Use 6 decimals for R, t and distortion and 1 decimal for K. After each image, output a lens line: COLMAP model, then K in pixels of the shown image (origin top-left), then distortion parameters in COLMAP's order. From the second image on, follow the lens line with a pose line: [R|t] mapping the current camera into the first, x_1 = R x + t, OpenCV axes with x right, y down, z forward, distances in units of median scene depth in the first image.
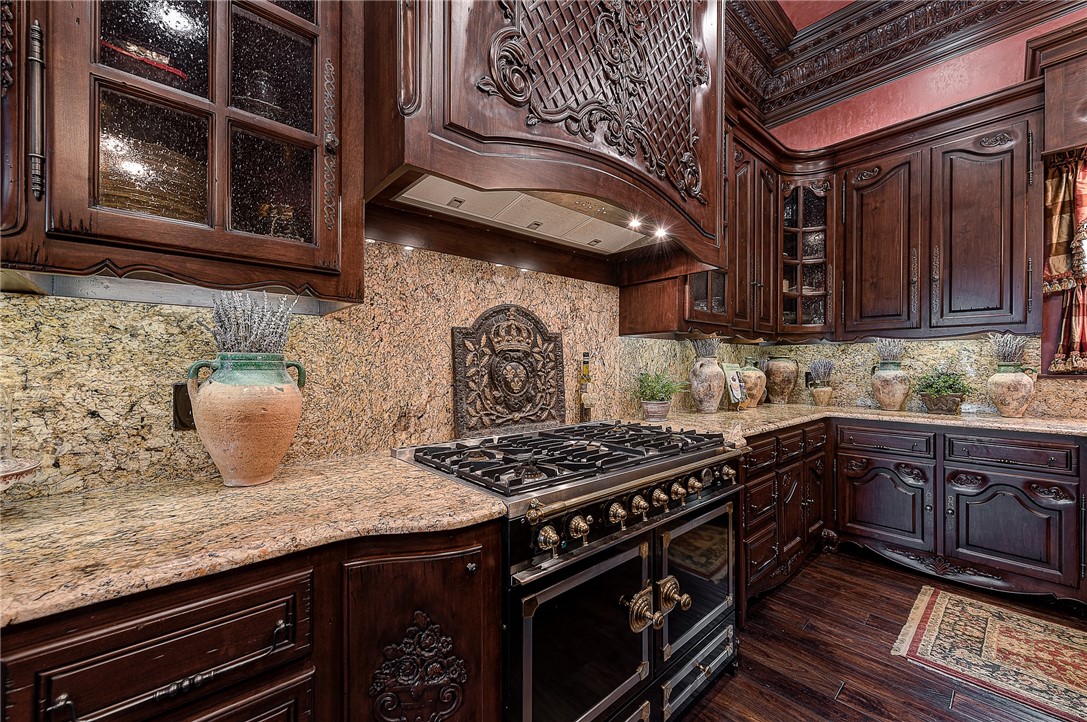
lens RADIAL K [[424.0, 0, 545.0], [0, 424.0, 364.6], [0, 0, 1]] dist [0.001480, -0.000225]
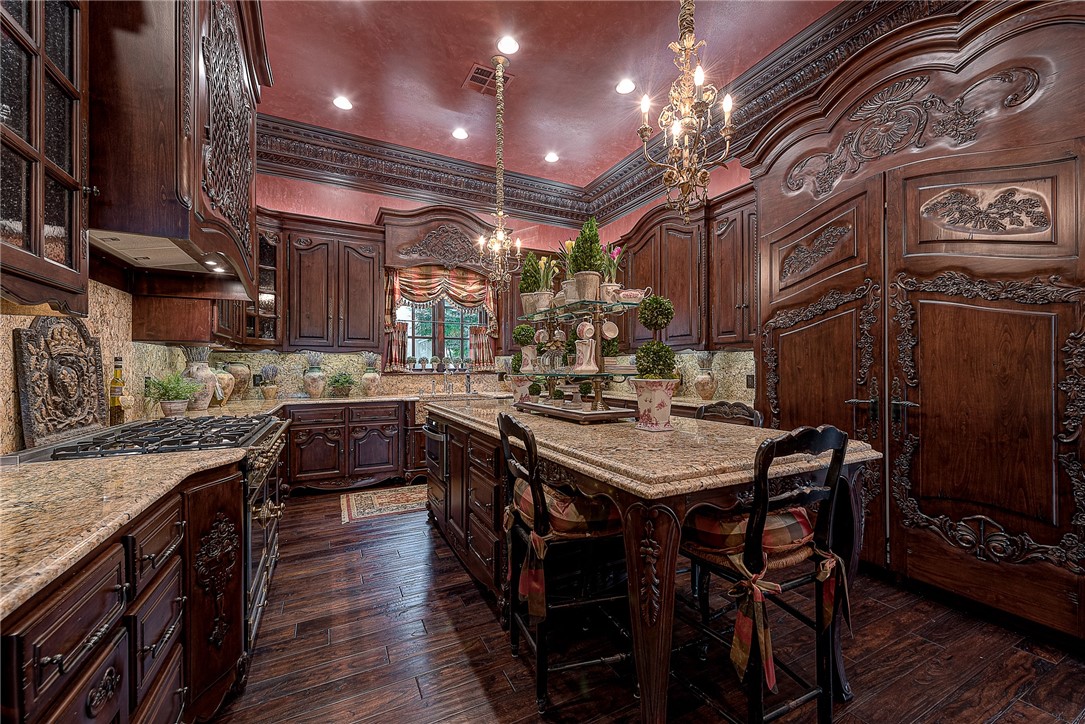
lens RADIAL K [[423.2, 0, 544.0], [0, 423.2, 365.6], [0, 0, 1]] dist [0.001480, -0.000225]
pose [[0.255209, 0.006223, 0.966866, -0.577870], [-0.000342, 0.999980, -0.006346, -0.001203], [-0.966886, 0.001289, 0.255206, -0.250831]]
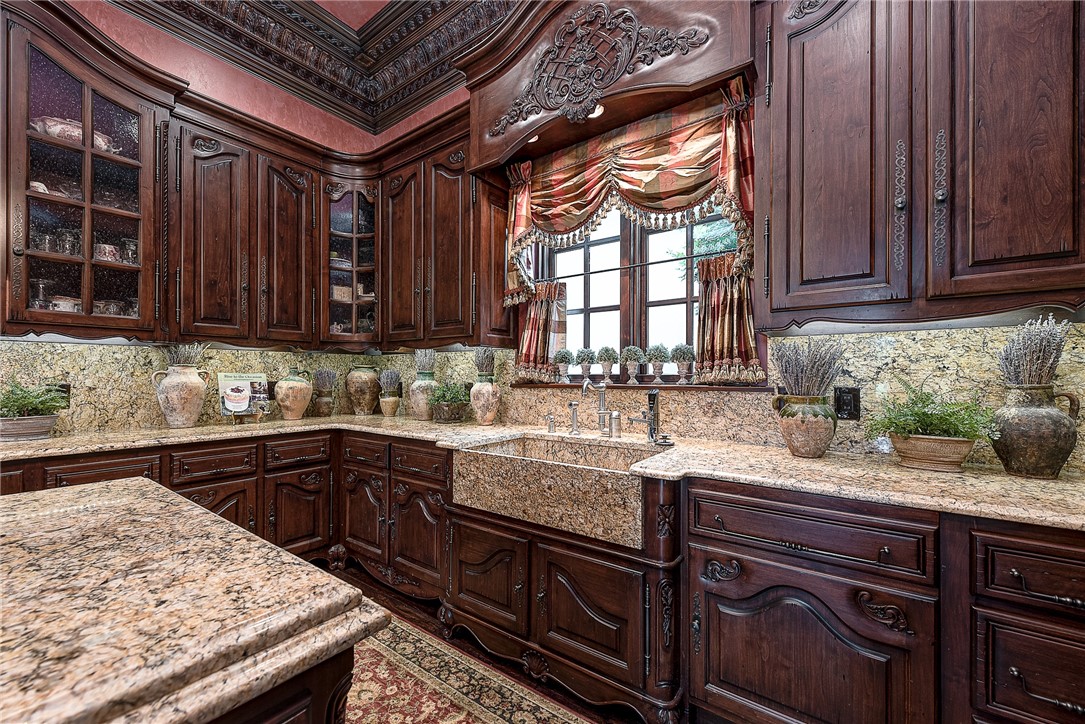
lens RADIAL K [[437.9, 0, 543.9], [0, 437.9, 370.9], [0, 0, 1]] dist [0.000728, -0.000051]
pose [[0.978792, -0.002550, 0.204840, 1.064336], [0.003119, 0.999992, -0.002451, -0.005572], [-0.204832, 0.003038, 0.978792, -0.084644]]
